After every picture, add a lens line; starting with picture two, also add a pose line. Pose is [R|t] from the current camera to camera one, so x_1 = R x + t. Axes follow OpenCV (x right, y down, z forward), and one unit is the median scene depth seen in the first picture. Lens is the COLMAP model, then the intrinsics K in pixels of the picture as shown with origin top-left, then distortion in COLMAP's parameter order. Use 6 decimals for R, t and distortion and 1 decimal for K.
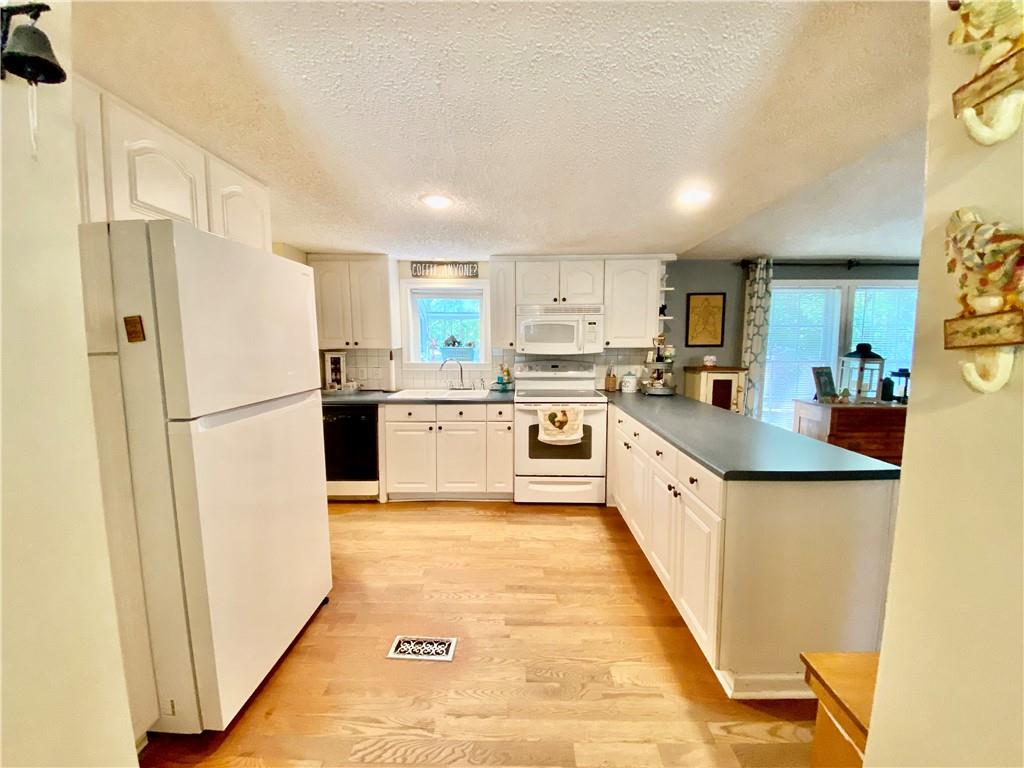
lens RADIAL K [[409.0, 0, 506.9], [0, 409.0, 382.1], [0, 0, 1]] dist [0.117750, -0.046979]
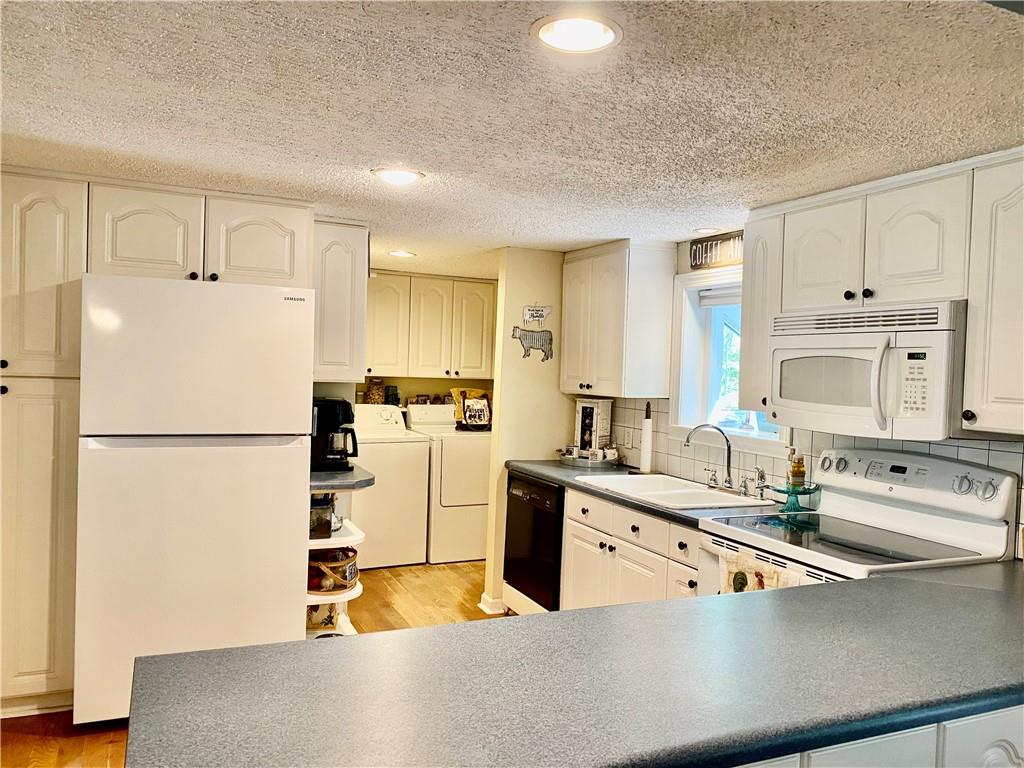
lens RADIAL K [[789.0, 0, 514.7], [0, 789.0, 381.1], [0, 0, 1]] dist [0.104549, -0.048100]
pose [[0.436150, 0.035967, -0.899155, 0.683979], [-0.125291, 0.991896, -0.021098, -0.064786], [0.891109, 0.121858, 0.437122, 0.402320]]
